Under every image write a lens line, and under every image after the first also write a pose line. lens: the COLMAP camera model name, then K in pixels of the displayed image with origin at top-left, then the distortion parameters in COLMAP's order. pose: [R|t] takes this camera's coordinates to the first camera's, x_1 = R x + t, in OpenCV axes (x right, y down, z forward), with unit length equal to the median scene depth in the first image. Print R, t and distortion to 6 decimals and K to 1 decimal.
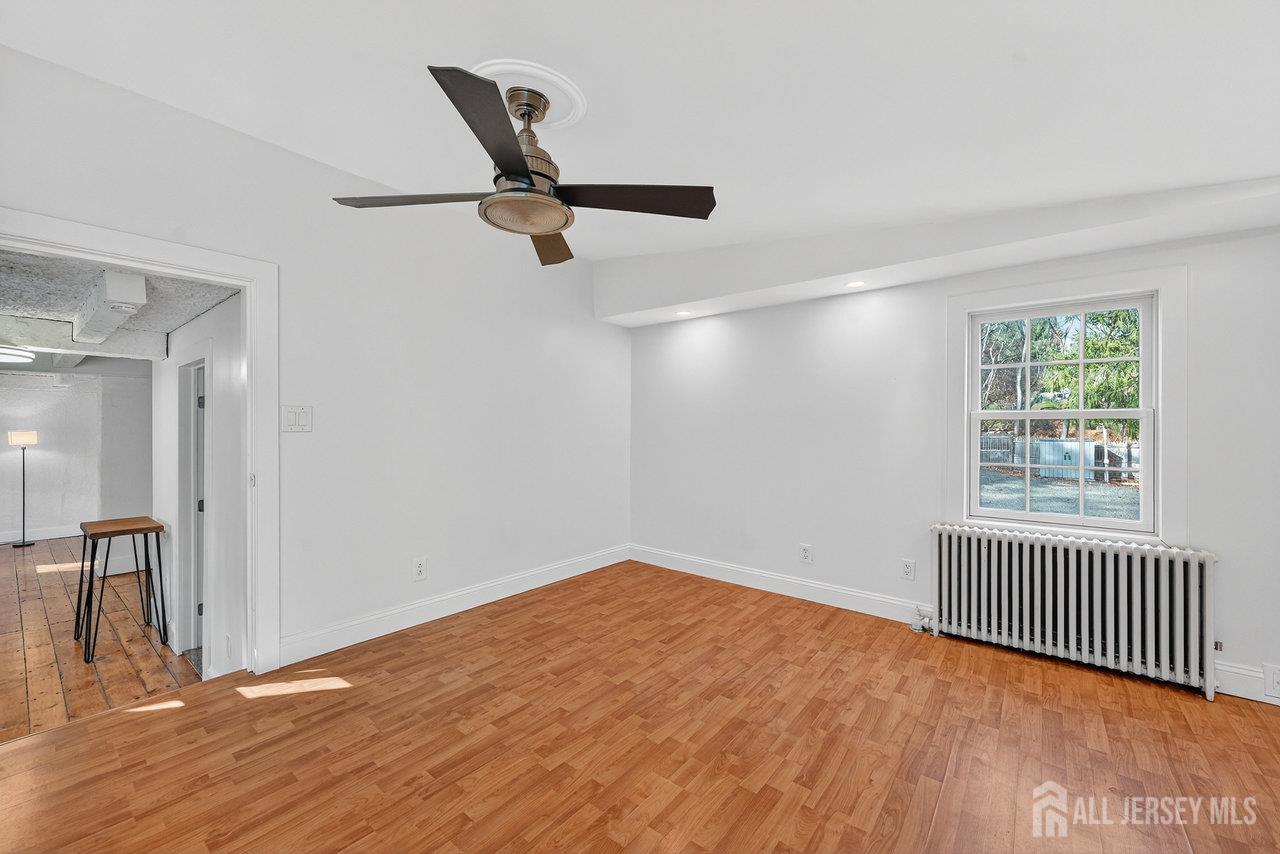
lens RADIAL K [[524.3, 0, 636.8], [0, 524.3, 429.5], [0, 0, 1]] dist [0.003928, 0.000227]
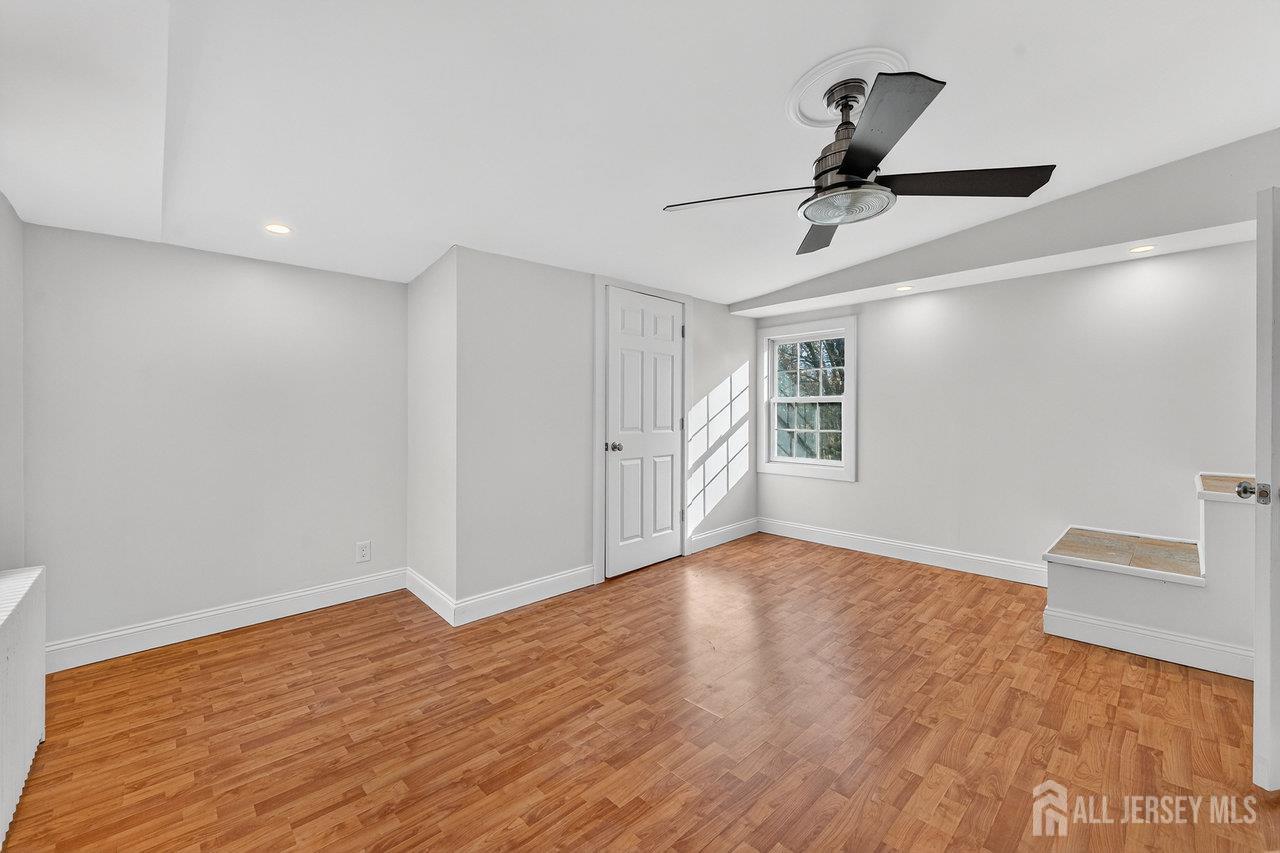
lens RADIAL K [[524.3, 0, 639.0], [0, 524.3, 418.6], [0, 0, 1]] dist [0.003928, 0.000227]
pose [[-0.990806, 0.000213, 0.135289, 0.046042], [0.001439, 0.999959, 0.008958, -0.002707], [-0.135282, 0.009070, -0.990766, 1.876413]]
